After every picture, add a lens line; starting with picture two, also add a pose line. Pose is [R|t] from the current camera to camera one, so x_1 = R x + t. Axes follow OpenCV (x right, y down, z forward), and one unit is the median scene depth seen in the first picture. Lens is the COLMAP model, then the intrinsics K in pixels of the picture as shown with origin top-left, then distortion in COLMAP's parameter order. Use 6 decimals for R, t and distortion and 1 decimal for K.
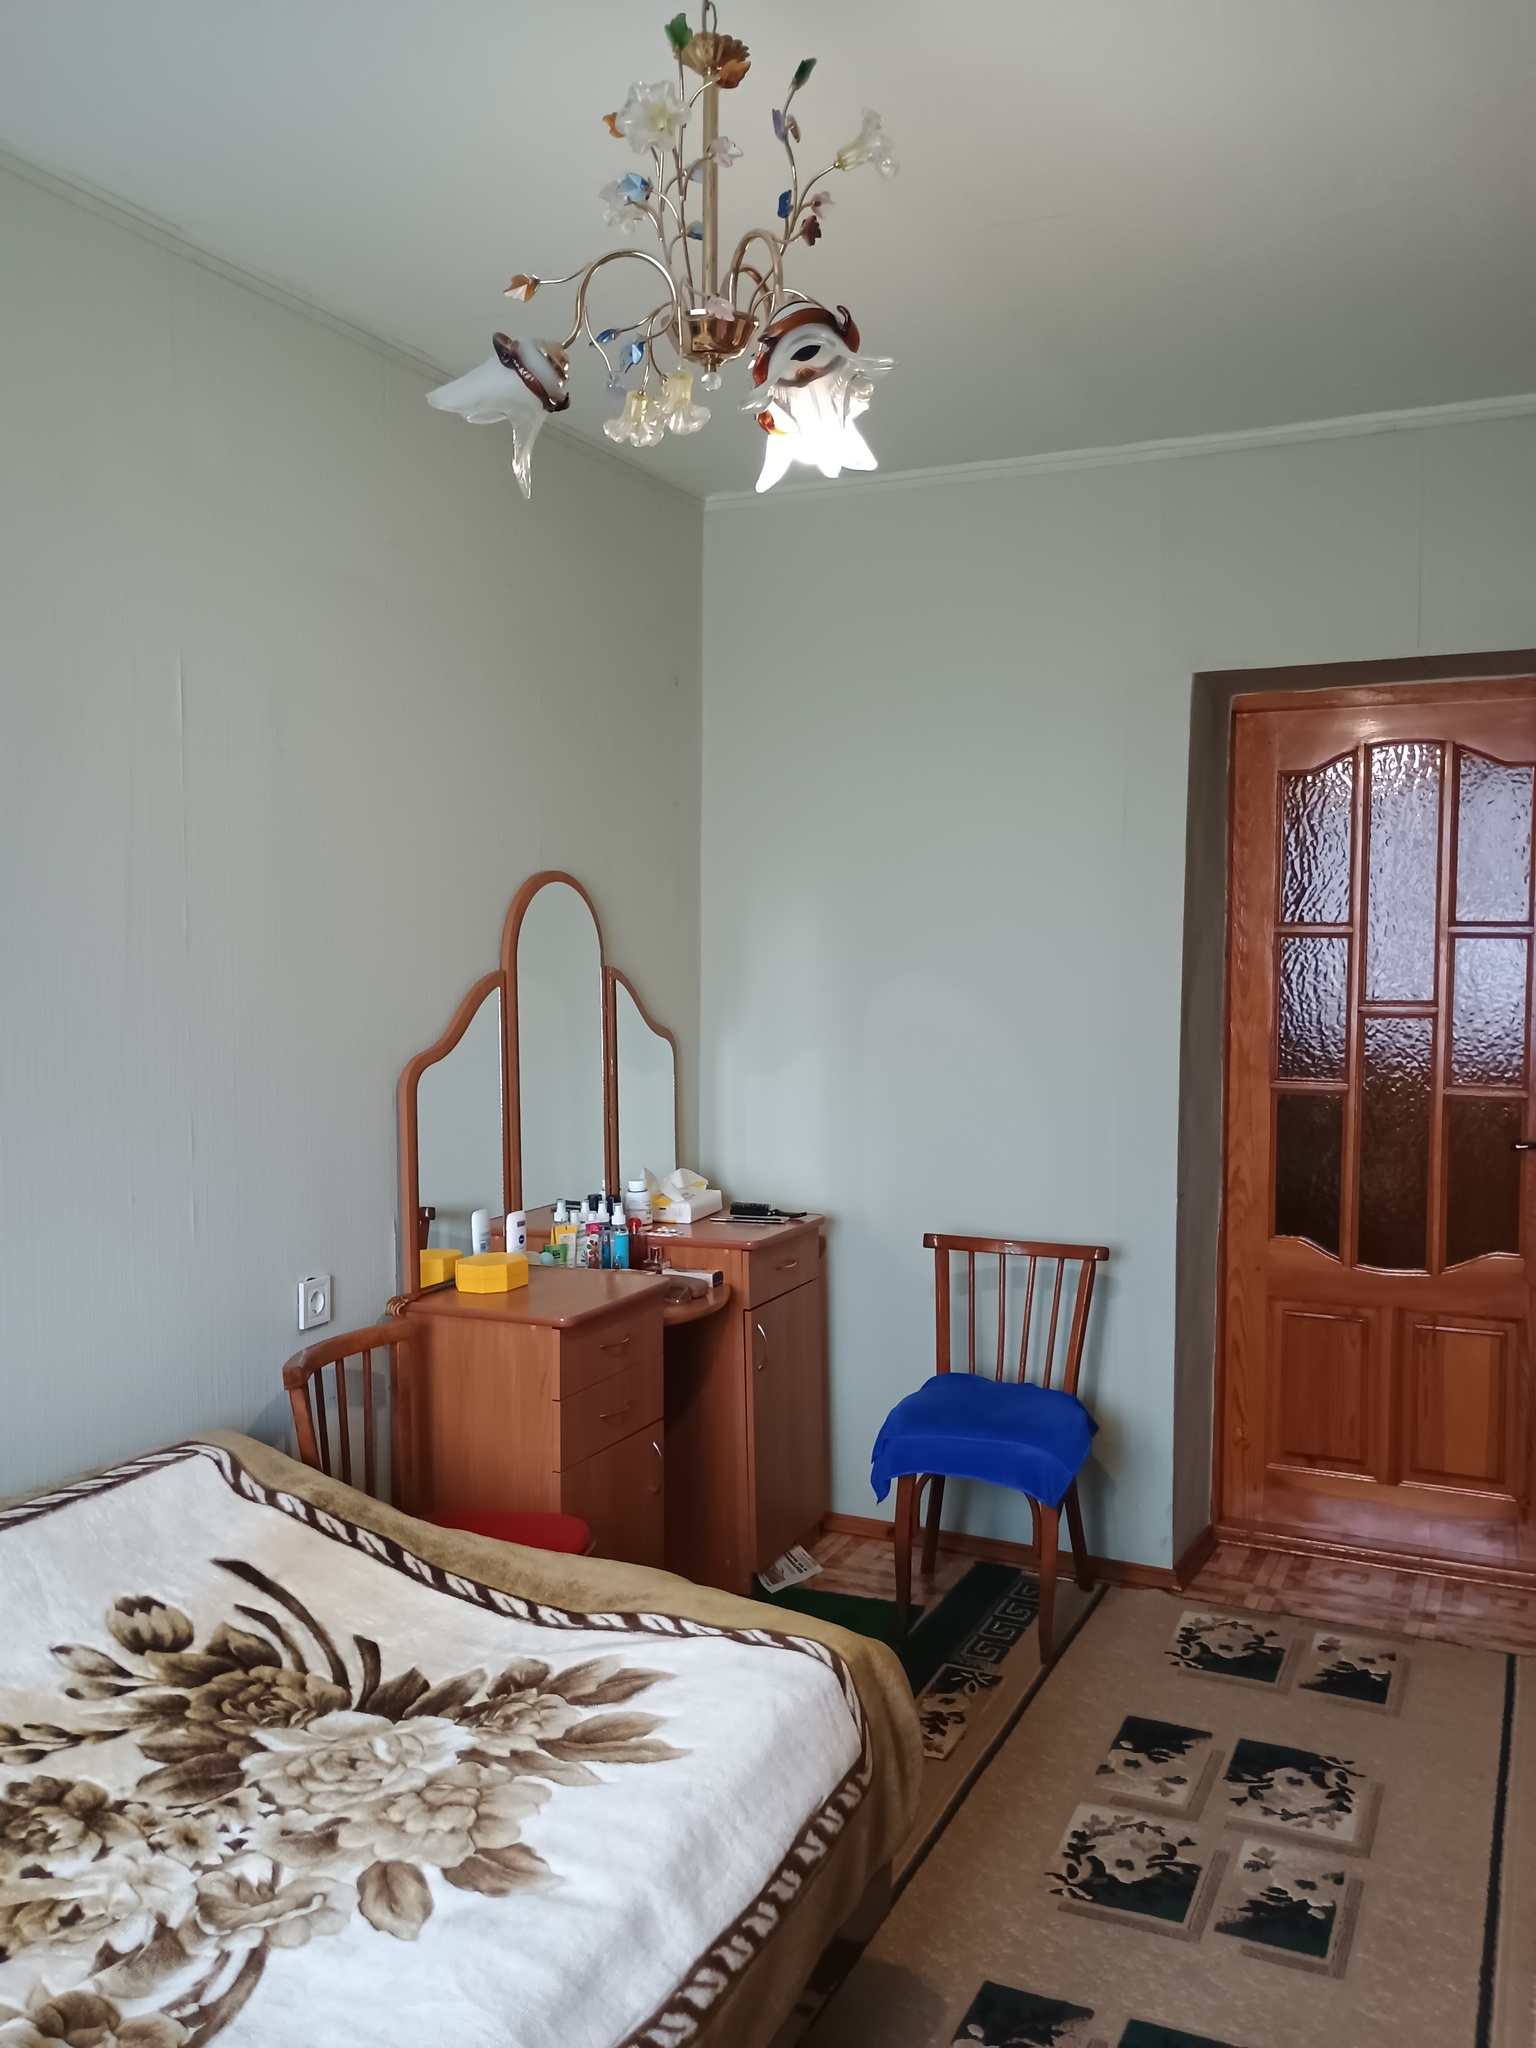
lens RADIAL K [[1774.4, 0, 751.9], [0, 1774.4, 1035.4], [0, 0, 1]] dist [0.064367, -0.095990]
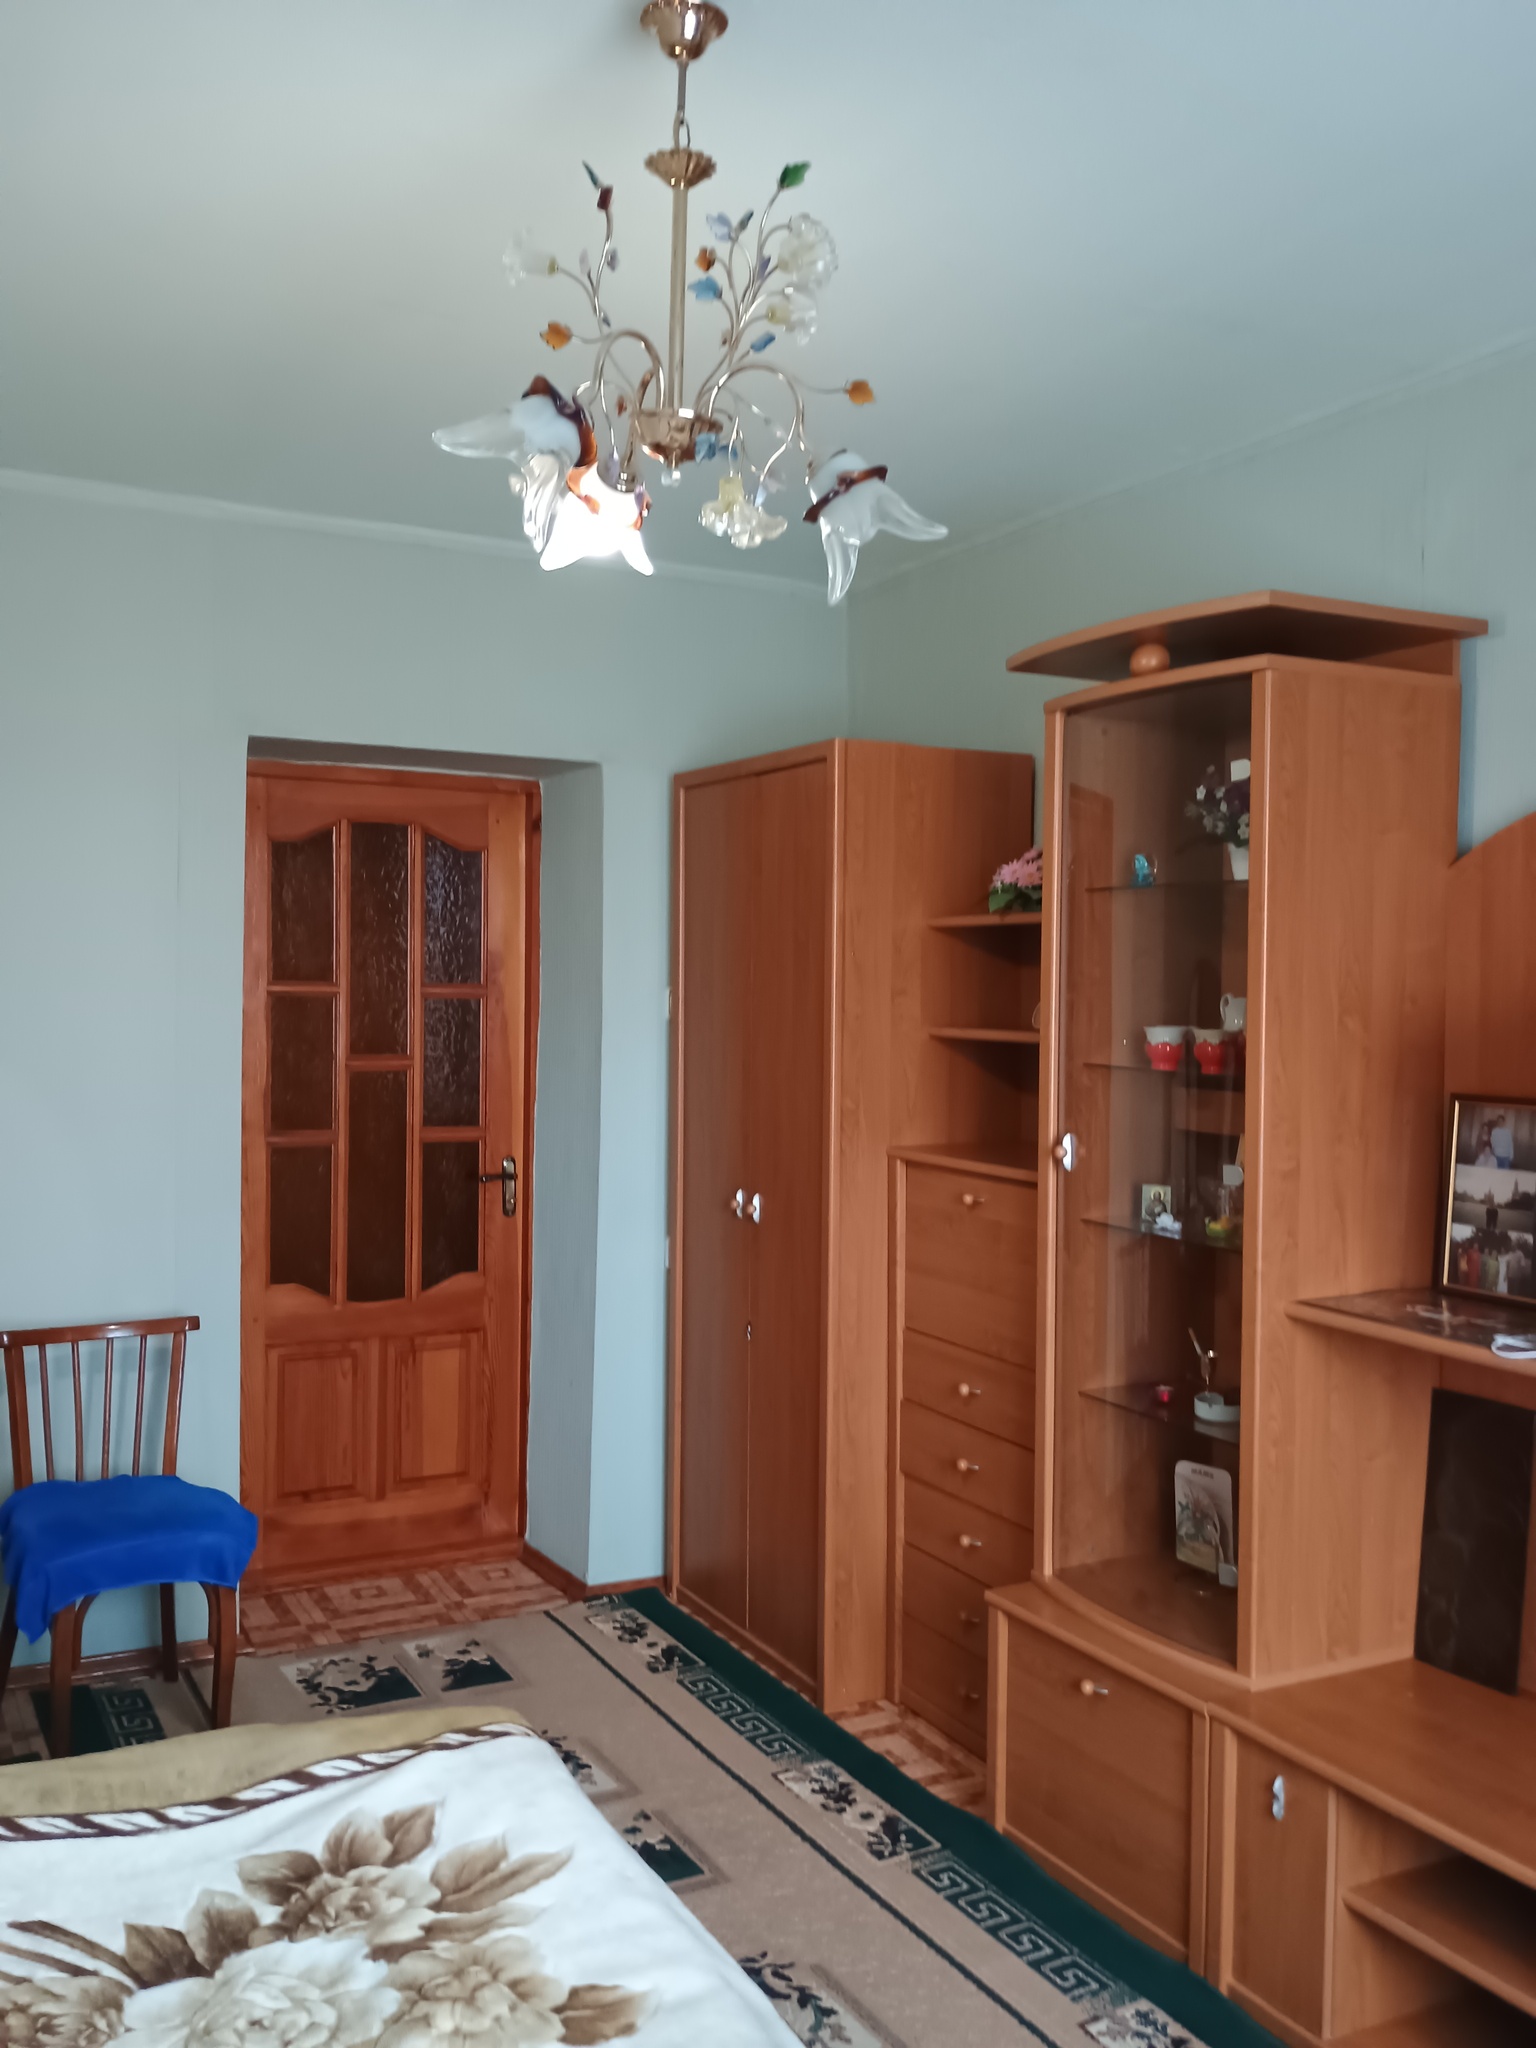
lens RADIAL K [[1774.4, 0, 760.5], [0, 1774.4, 1029.5], [0, 0, 1]] dist [0.064367, -0.095990]
pose [[0.587003, -0.009565, 0.809528, -0.641992], [0.031431, 0.999446, -0.010982, -0.026067], [-0.808974, 0.031891, 0.586978, 0.279351]]
